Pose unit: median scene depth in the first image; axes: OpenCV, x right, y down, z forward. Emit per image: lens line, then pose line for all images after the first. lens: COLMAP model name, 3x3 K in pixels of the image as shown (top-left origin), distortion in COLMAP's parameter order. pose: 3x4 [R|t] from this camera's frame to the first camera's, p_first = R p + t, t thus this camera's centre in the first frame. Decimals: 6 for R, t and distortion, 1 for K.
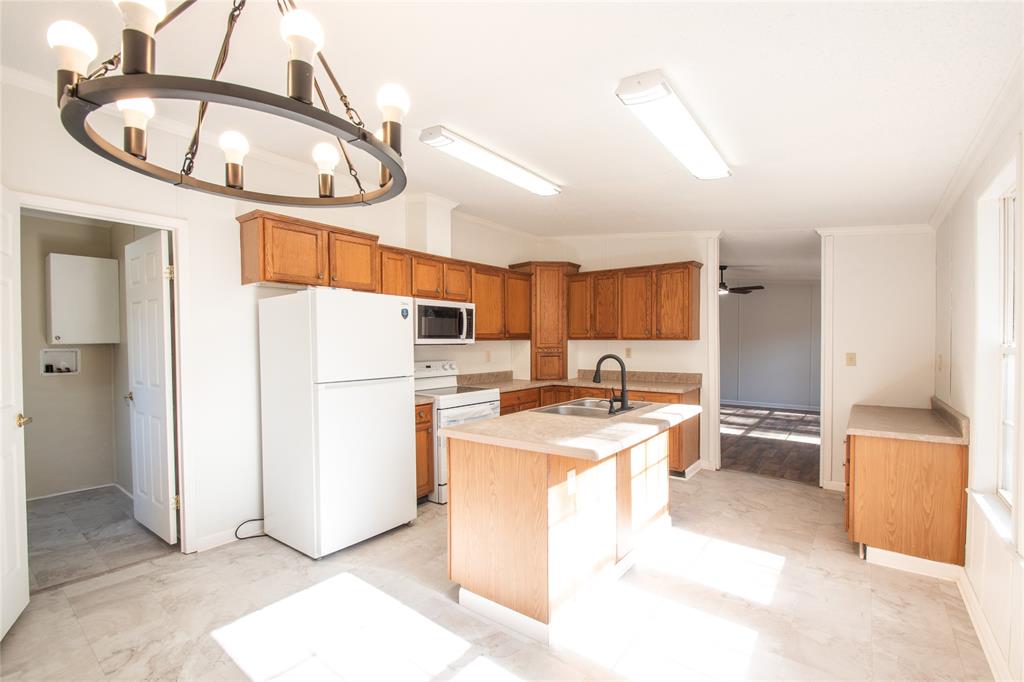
lens RADIAL K [[463.6, 0, 514.0], [0, 463.6, 351.5], [0, 0, 1]] dist [0.002496, -0.011714]
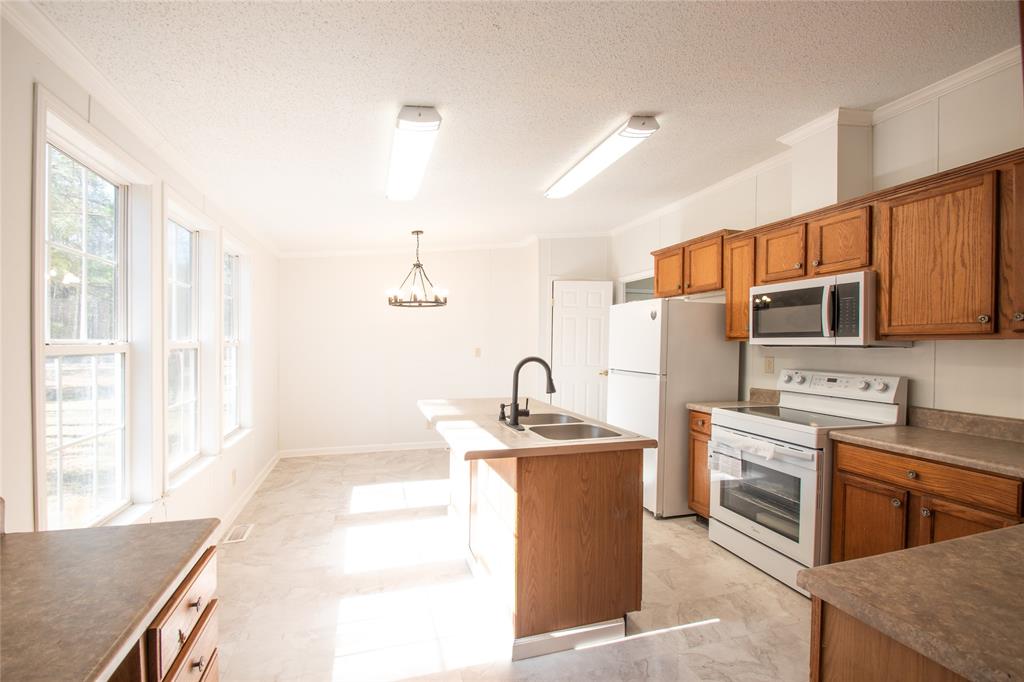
lens RADIAL K [[463.6, 0, 514.0], [0, 463.6, 351.5], [0, 0, 1]] dist [0.002496, -0.011714]
pose [[-0.614112, 0.010187, -0.789153, 0.672272], [-0.024171, 0.999205, 0.031708, -0.019388], [0.788848, 0.038547, -0.613378, 1.150359]]
